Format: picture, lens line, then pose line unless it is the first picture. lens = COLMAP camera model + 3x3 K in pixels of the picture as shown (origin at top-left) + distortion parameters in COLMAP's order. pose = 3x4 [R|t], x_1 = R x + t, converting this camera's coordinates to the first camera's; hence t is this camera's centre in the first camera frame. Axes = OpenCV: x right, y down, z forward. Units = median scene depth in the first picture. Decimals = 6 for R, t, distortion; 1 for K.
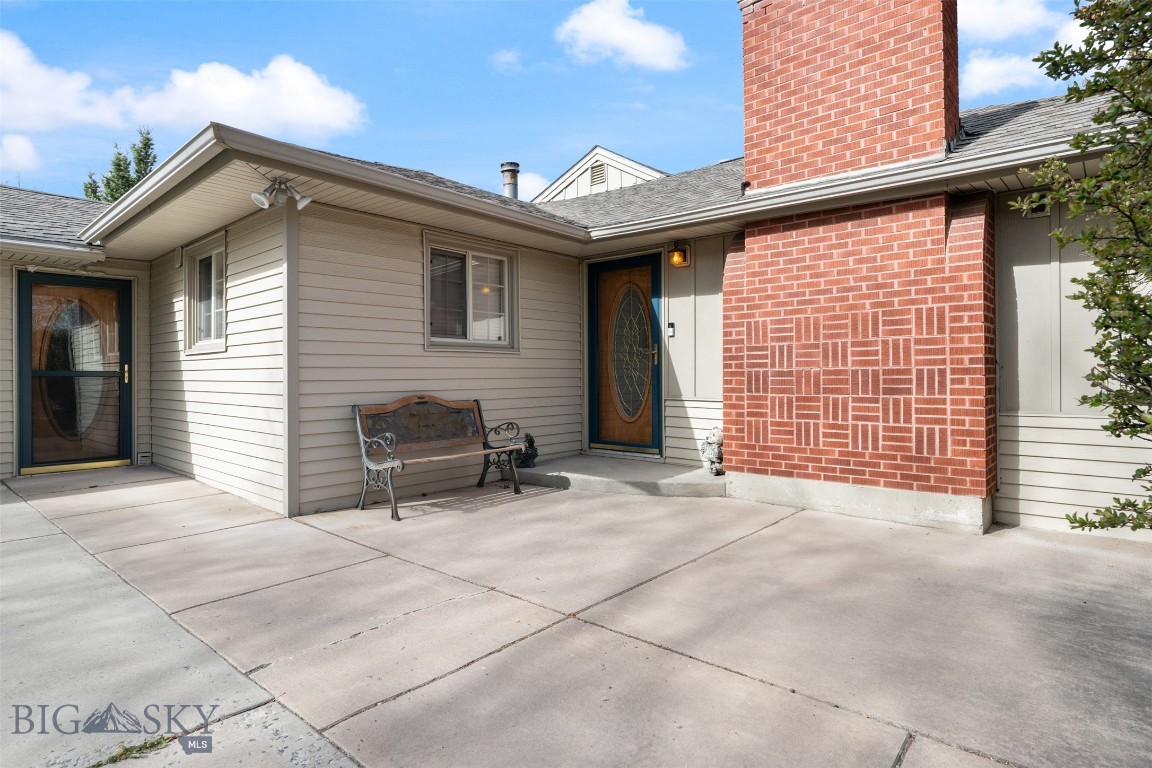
lens RADIAL K [[619.2, 0, 576.0], [0, 619.2, 384.0], [0, 0, 1]] dist [0.000125, -0.000024]
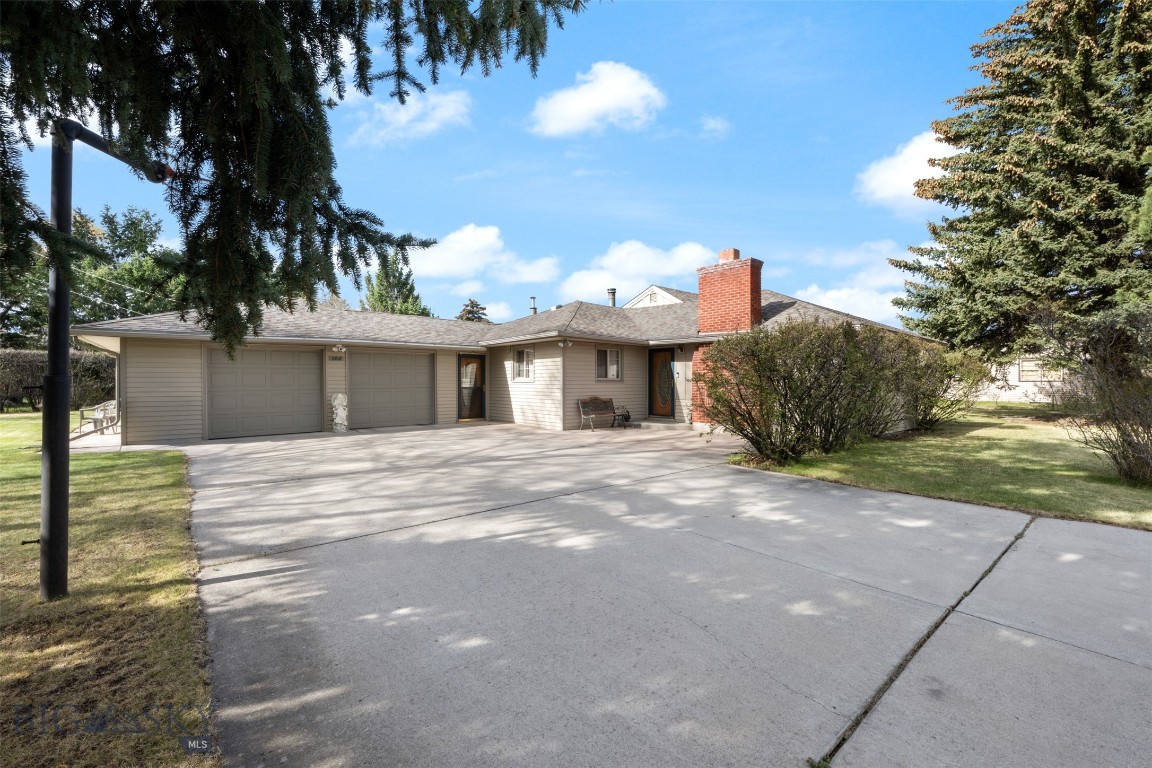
lens RADIAL K [[482.3, 0, 576.0], [0, 482.3, 384.0], [0, 0, 1]] dist [-0.000378, -0.000087]
pose [[0.991887, 0.008481, -0.126842, -0.029501], [-0.009550, 0.999924, -0.007822, -0.024478], [0.126766, 0.008970, 0.991892, -1.316123]]
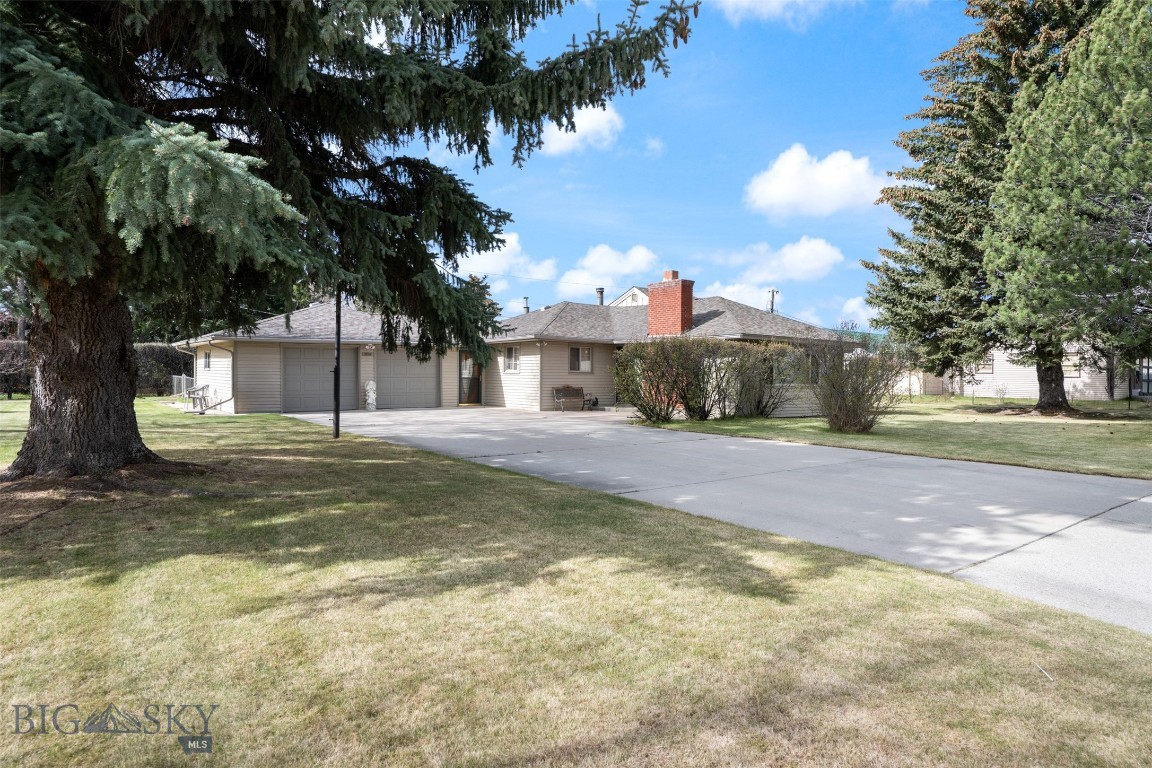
lens RADIAL K [[641.1, 0, 576.0], [0, 641.1, 384.0], [0, 0, 1]] dist [0.001322, 0.000184]
pose [[0.982723, 0.017728, -0.184233, 0.498720], [-0.017642, 0.999842, 0.002105, -0.002054], [0.184241, 0.001182, 0.982880, -2.704861]]
